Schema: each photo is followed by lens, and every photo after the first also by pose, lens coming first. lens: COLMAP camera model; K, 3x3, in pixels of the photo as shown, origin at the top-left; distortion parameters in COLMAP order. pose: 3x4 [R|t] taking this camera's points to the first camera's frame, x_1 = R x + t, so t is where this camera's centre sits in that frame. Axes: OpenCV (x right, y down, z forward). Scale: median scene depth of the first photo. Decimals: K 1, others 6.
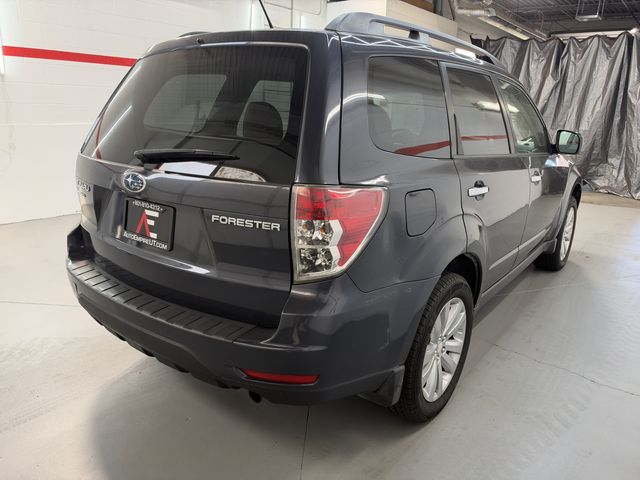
lens RADIAL K [[473.3, 0, 320.0], [0, 473.3, 240.0], [0, 0, 1]] dist [0.061411, -0.067682]
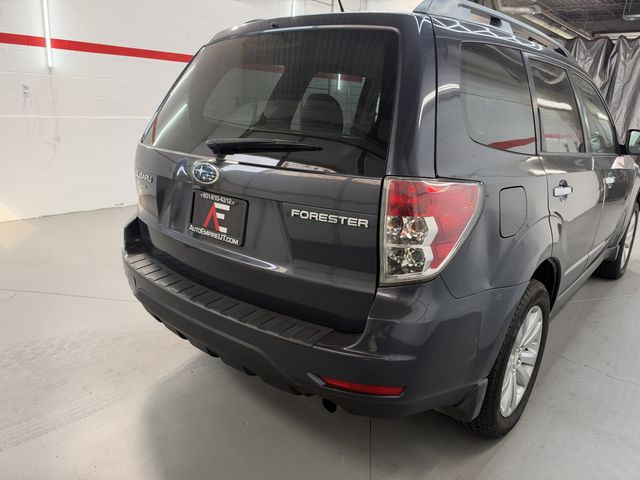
lens RADIAL K [[473.3, 0, 320.0], [0, 473.3, 240.0], [0, 0, 1]] dist [0.061411, -0.067682]
pose [[0.998584, 0.026870, -0.045910, -0.104122], [-0.026880, 0.999639, 0.000396, 0.004974], [0.045905, 0.000839, 0.998945, 0.059843]]
